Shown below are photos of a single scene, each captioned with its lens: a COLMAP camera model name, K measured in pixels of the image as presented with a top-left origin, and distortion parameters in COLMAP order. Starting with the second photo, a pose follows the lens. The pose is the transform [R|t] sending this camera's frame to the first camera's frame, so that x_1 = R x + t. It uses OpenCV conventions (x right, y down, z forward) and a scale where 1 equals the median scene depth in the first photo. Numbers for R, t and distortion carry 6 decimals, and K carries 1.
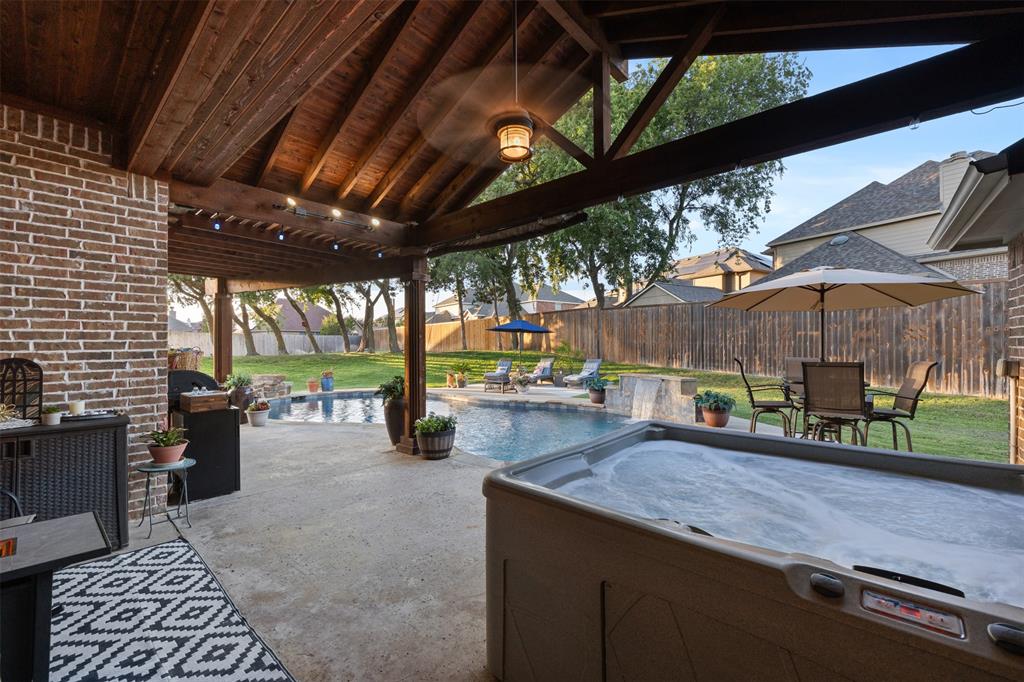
lens RADIAL K [[414.4, 0, 508.5], [0, 414.4, 341.5], [0, 0, 1]] dist [-0.001144, 0.001451]
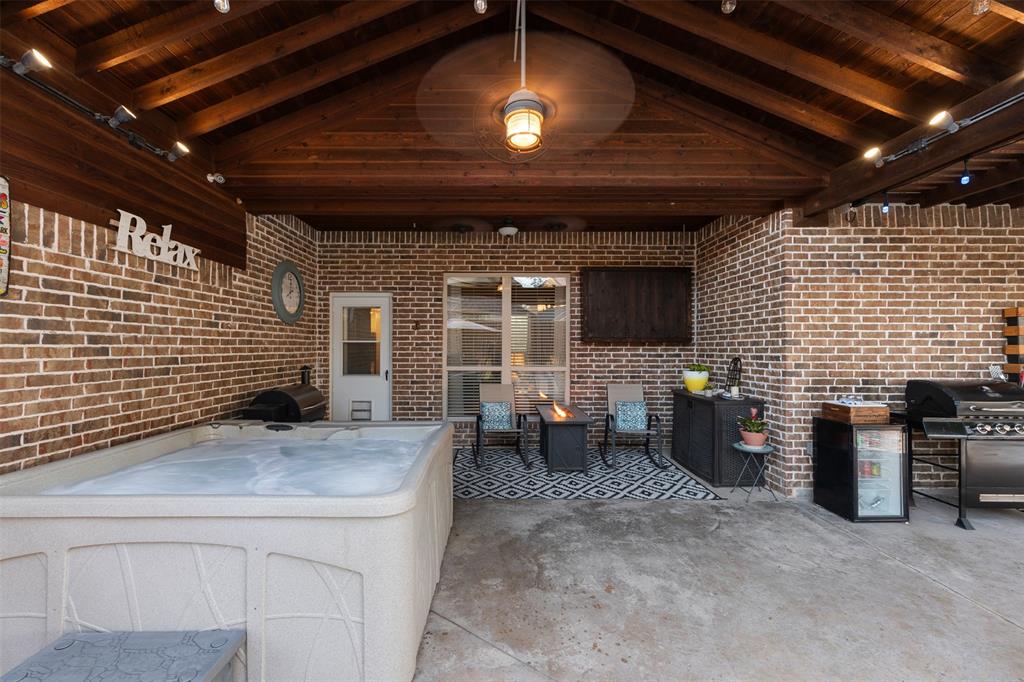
lens RADIAL K [[414.4, 0, 504.5], [0, 414.4, 345.0], [0, 0, 1]] dist [-0.001144, 0.001451]
pose [[-0.741647, -0.005610, -0.670767, 0.576756], [0.002764, 0.999931, -0.011419, 0.005747], [0.670785, -0.010323, -0.741580, 1.477531]]
